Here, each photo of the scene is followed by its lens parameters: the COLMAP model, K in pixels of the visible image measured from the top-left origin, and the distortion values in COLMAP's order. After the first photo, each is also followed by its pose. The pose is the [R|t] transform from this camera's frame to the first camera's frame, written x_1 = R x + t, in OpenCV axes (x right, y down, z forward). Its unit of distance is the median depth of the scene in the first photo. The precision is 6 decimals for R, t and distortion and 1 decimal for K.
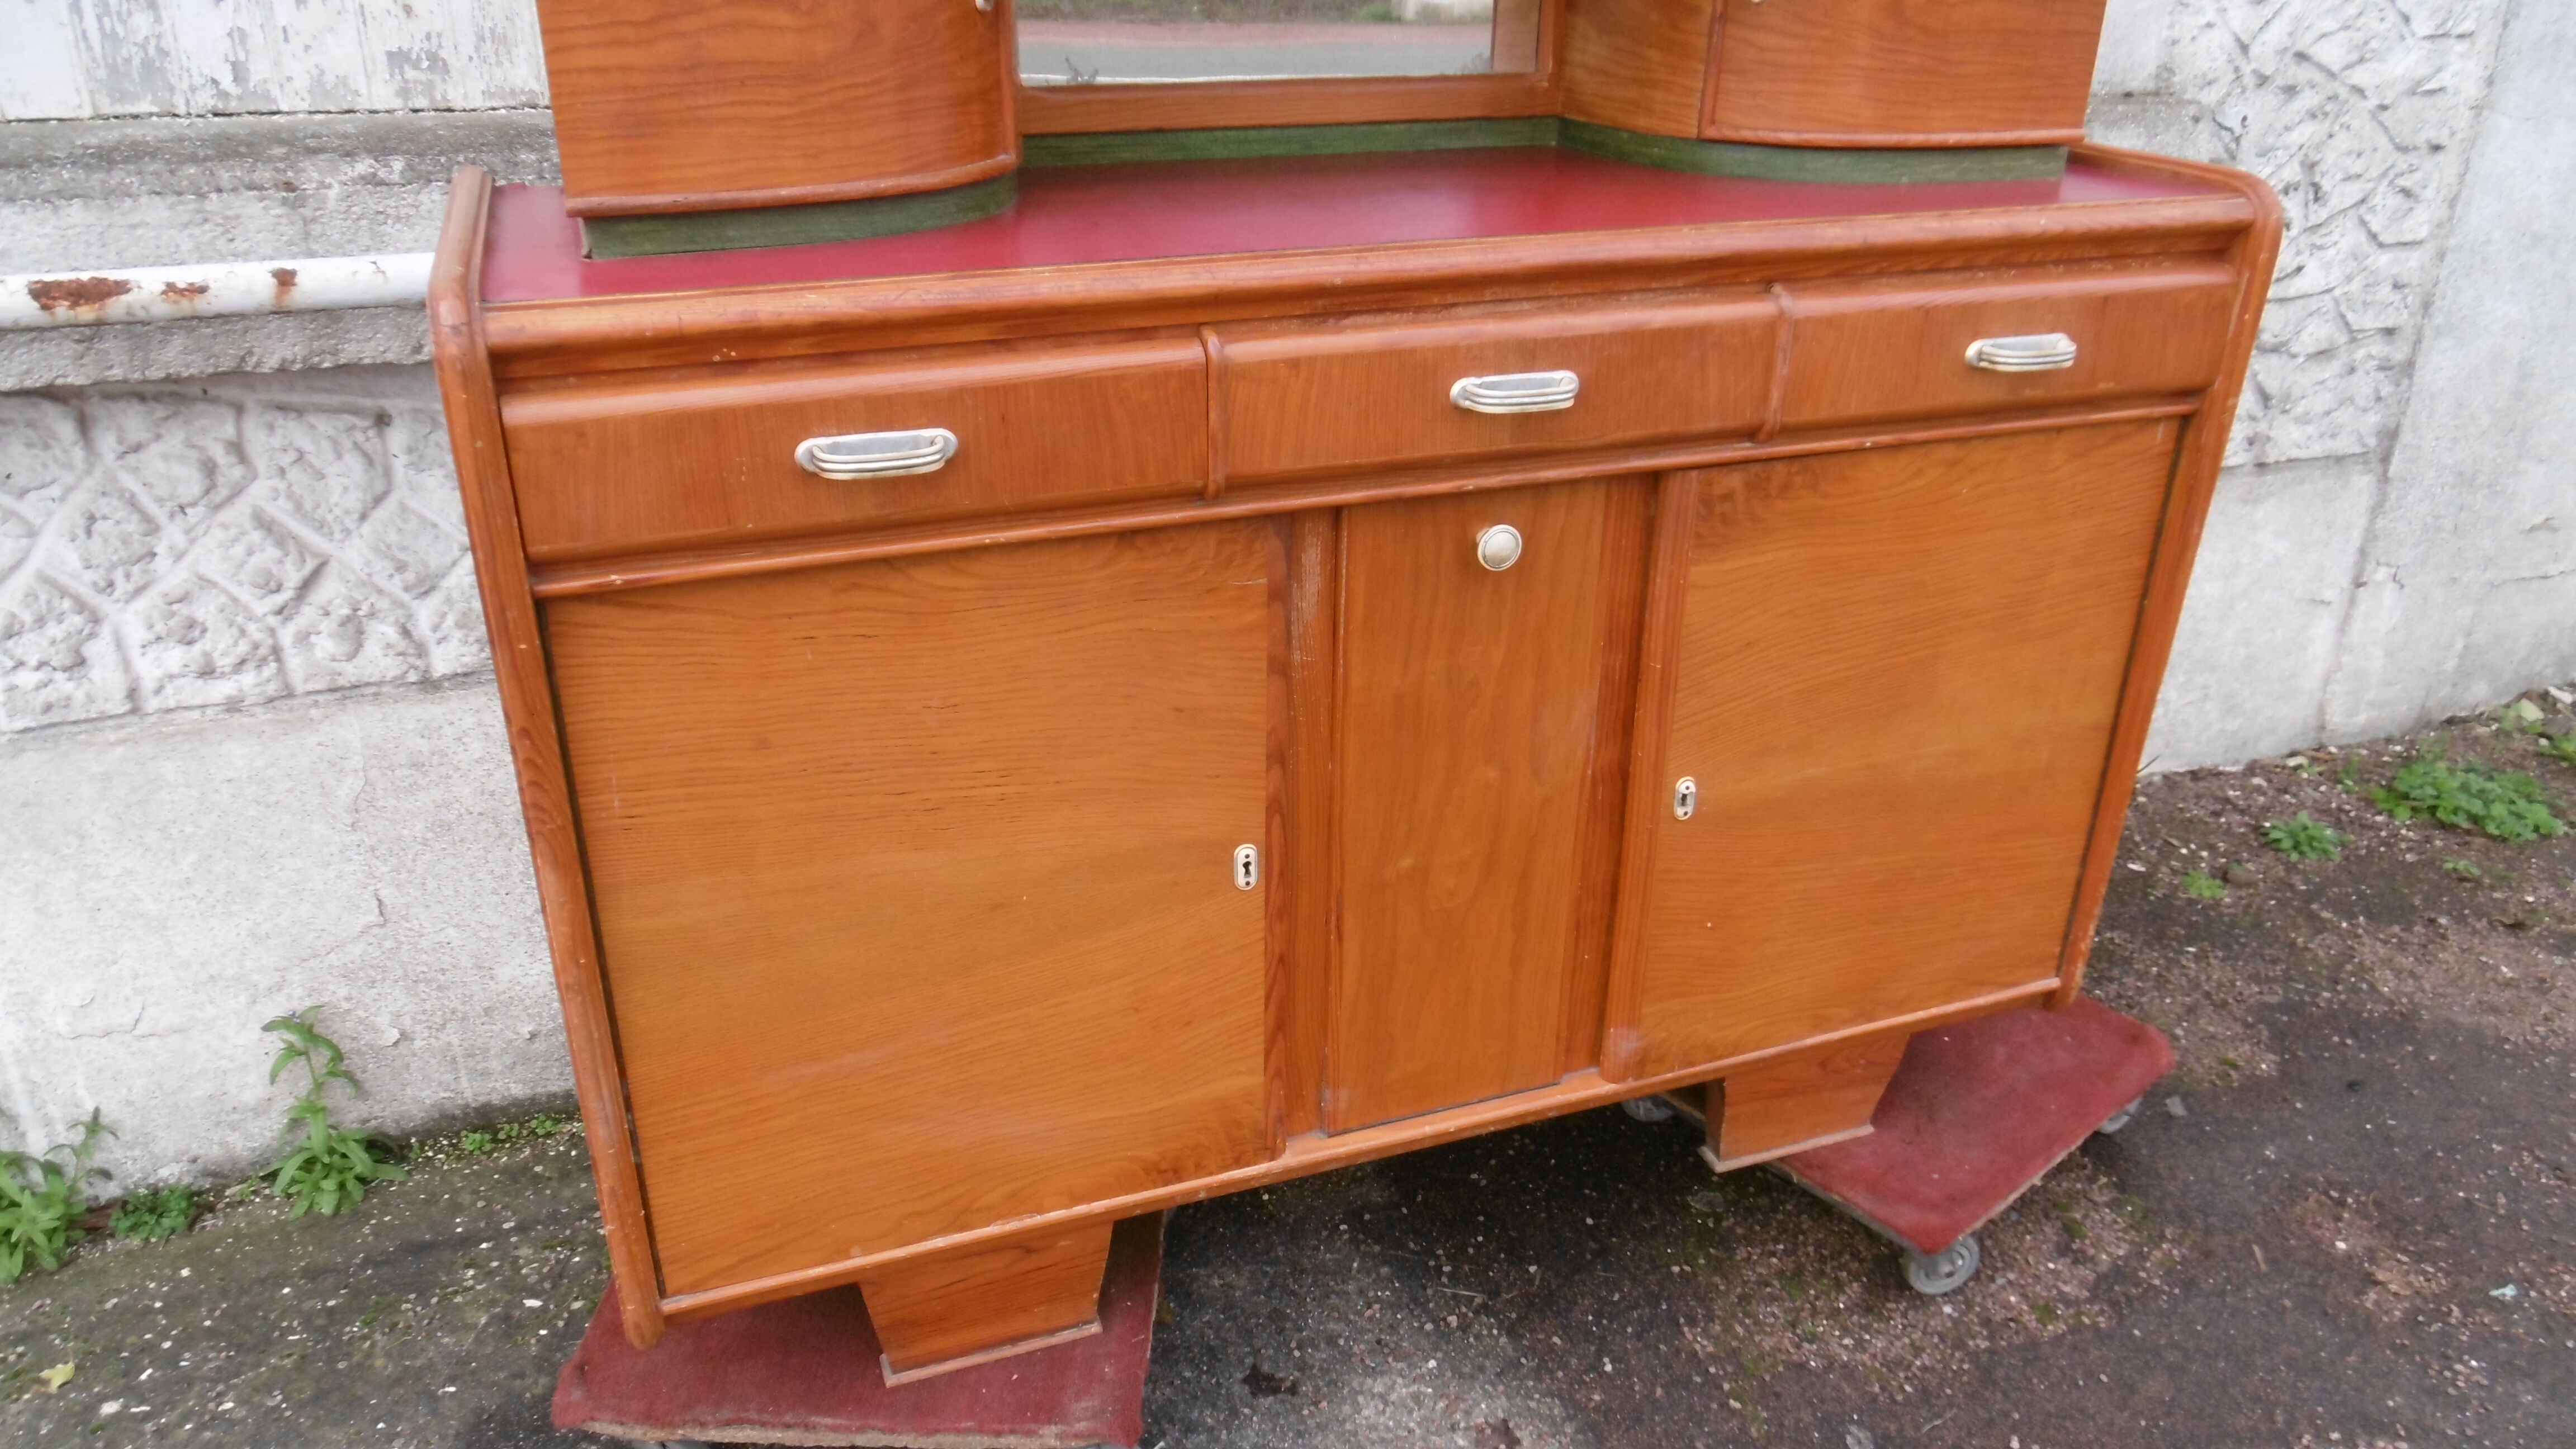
lens RADIAL K [[1835.1, 0, 1282.4], [0, 1835.1, 709.5], [0, 0, 1]] dist [-0.005084, -0.001258]
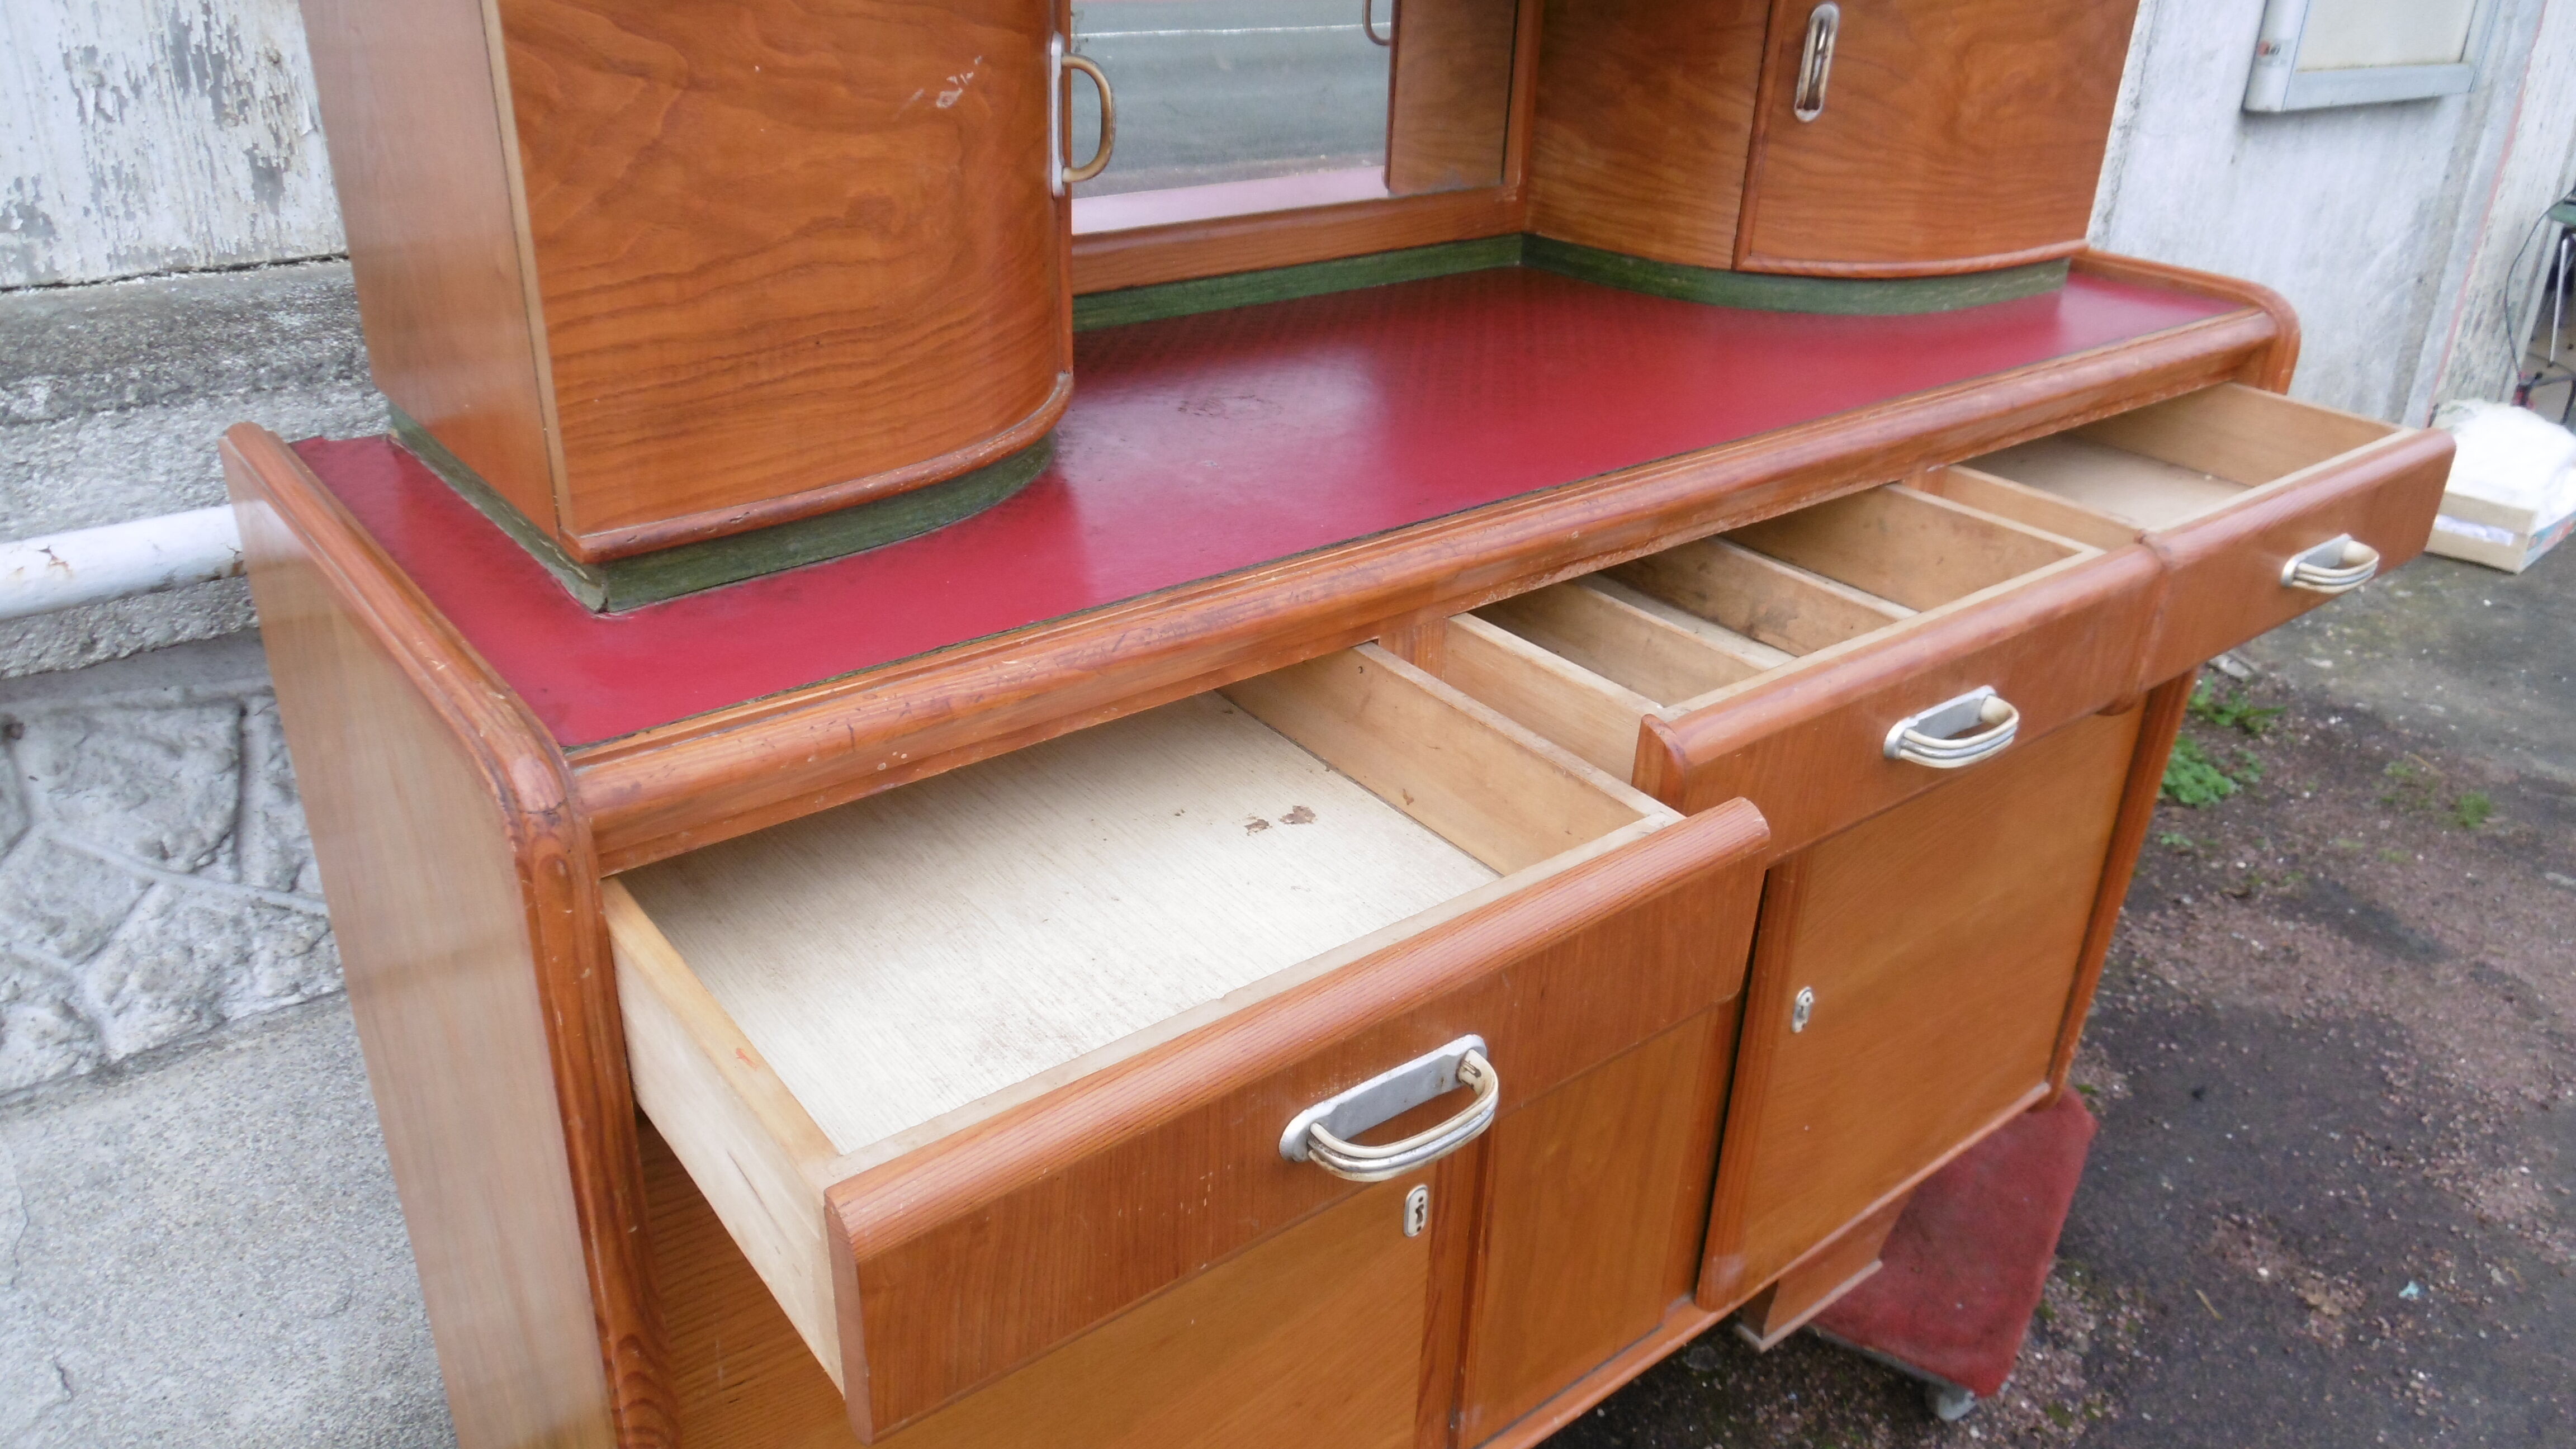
lens RADIAL K [[1833.2, 0, 1294.5], [0, 1833.2, 716.8], [0, 0, 1]] dist [-0.008242, 0.001281]
pose [[0.949342, -0.119571, 0.290607, -0.238530], [0.110847, 0.992756, 0.046363, -0.149125], [-0.294045, -0.011801, 0.955719, 0.197406]]
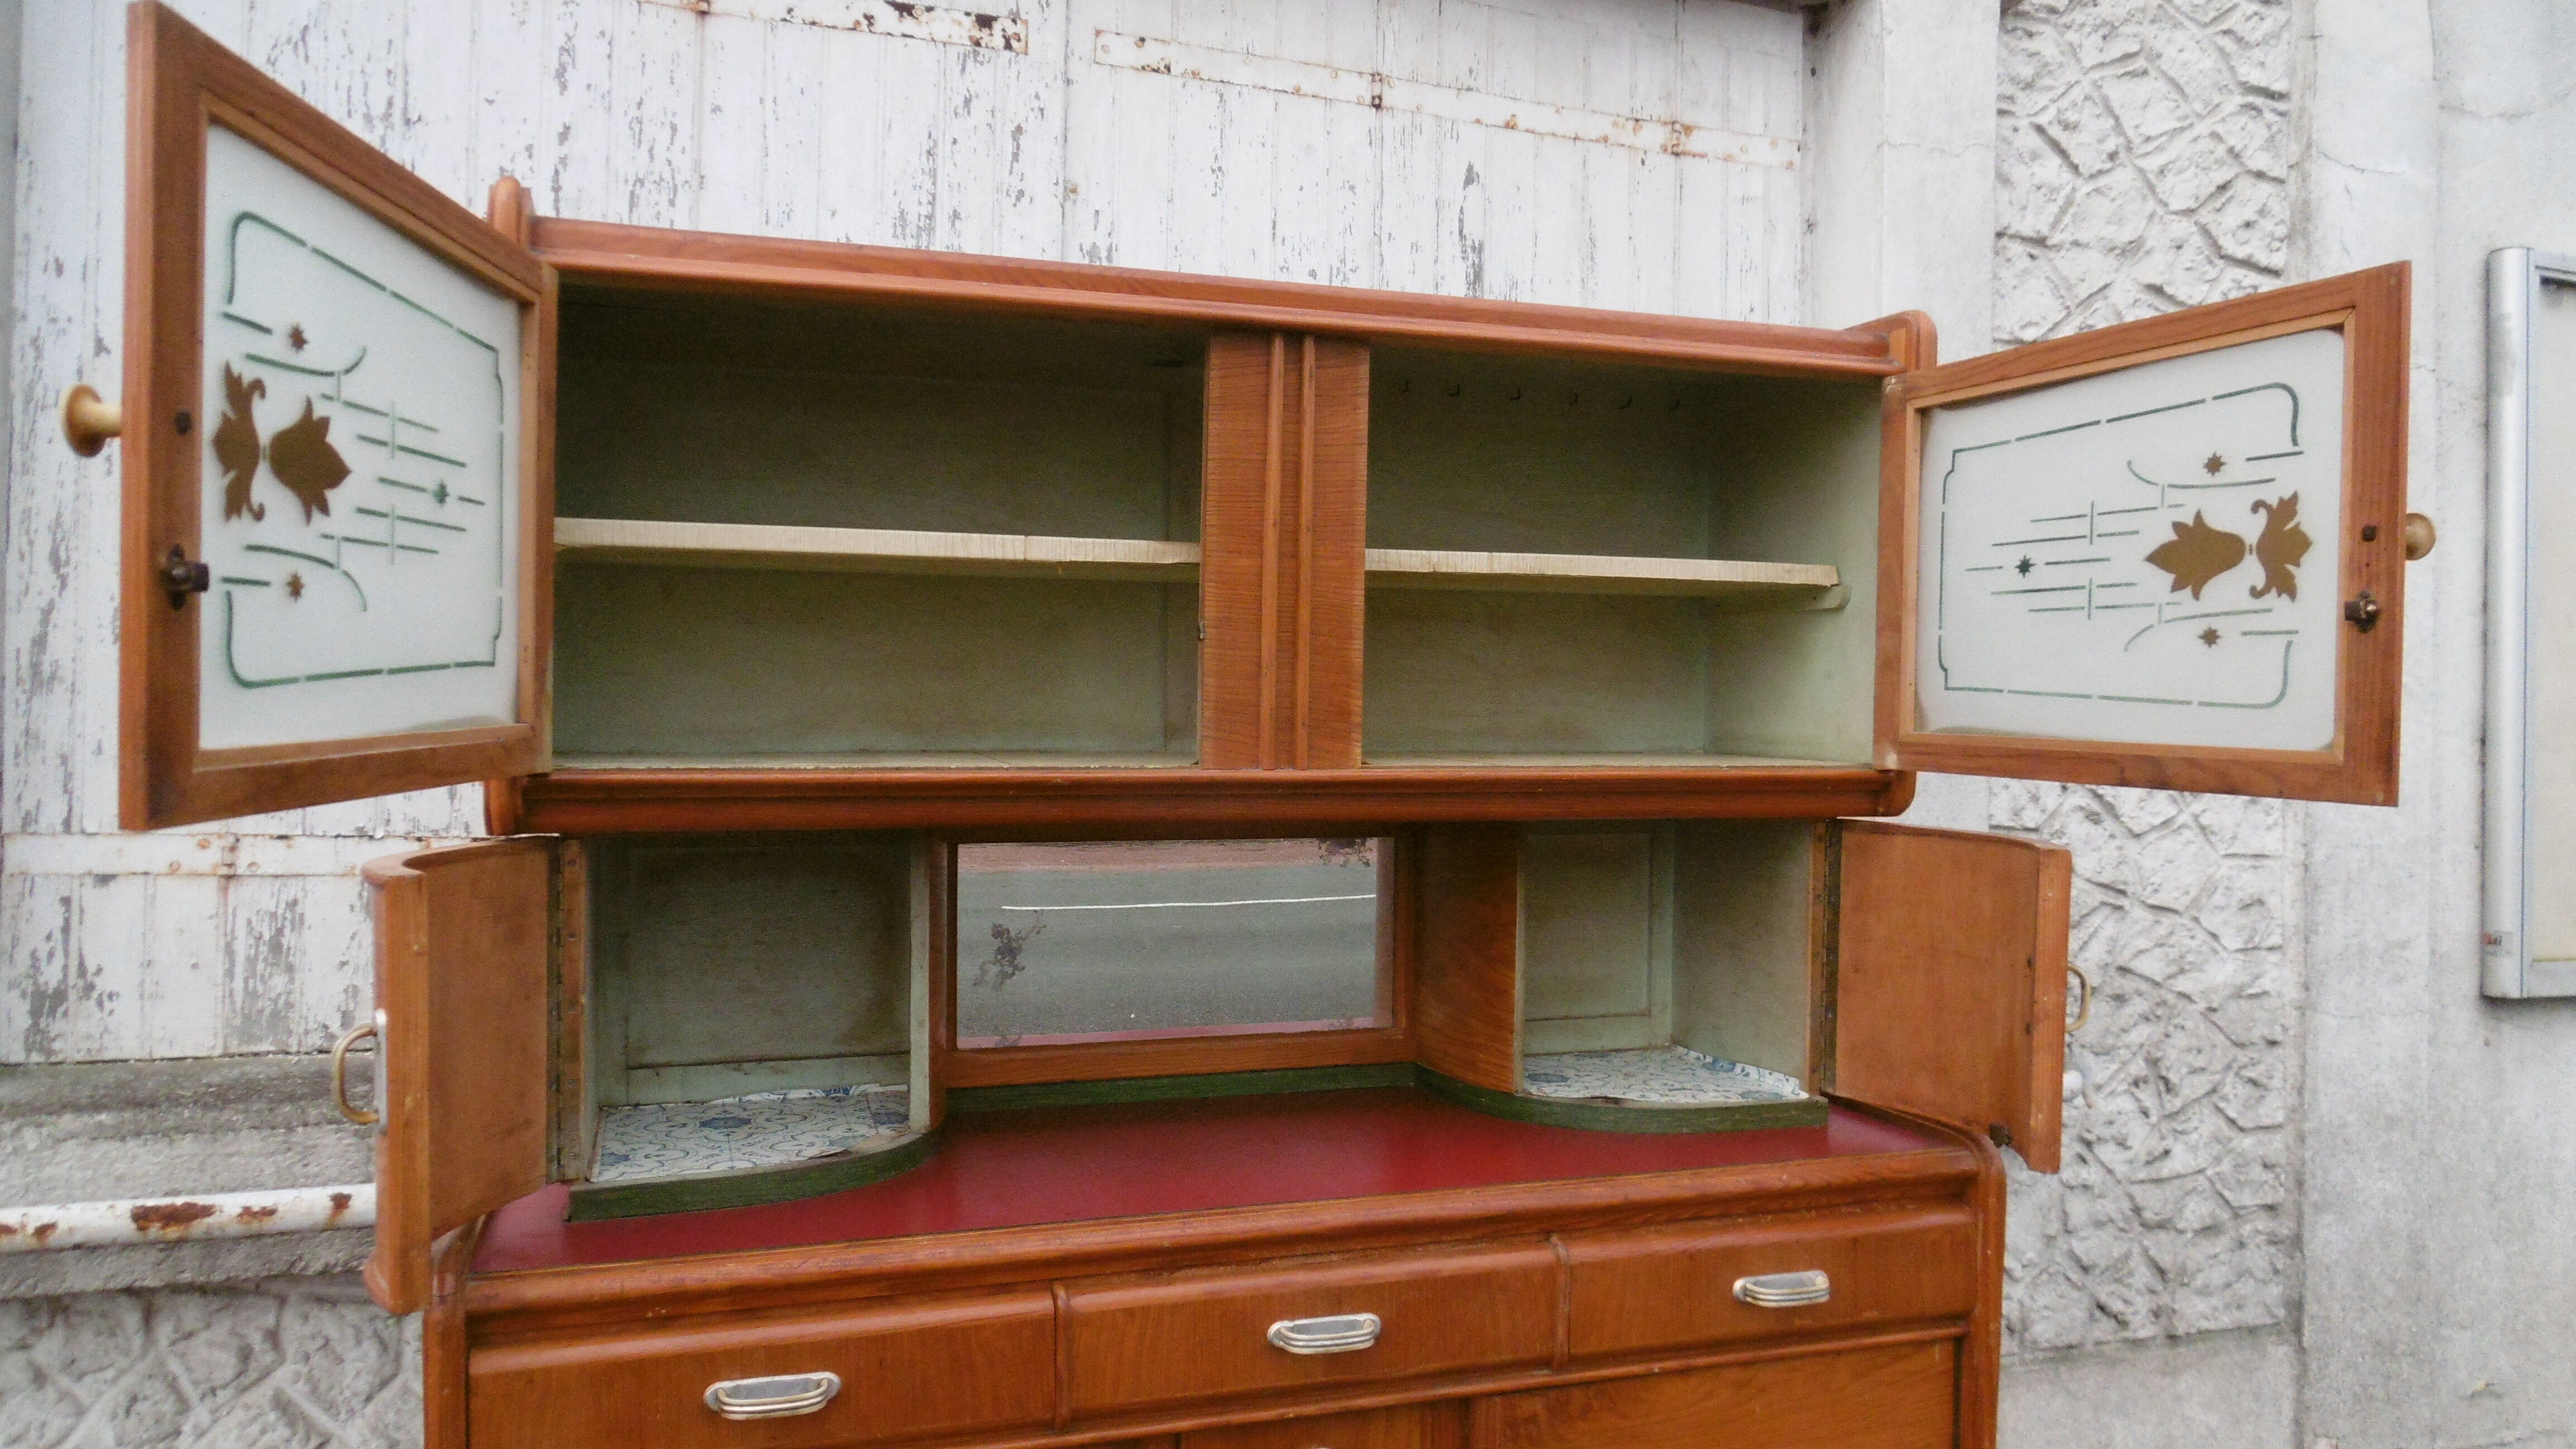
lens RADIAL K [[1826.3, 0, 1295.0], [0, 1826.3, 707.7], [0, 0, 1]] dist [-0.010168, -0.002503]
pose [[0.999347, -0.000411, -0.036139, 0.116268], [-0.014501, 0.911364, -0.411346, -0.043089], [0.033104, 0.411601, 0.910763, -0.187635]]
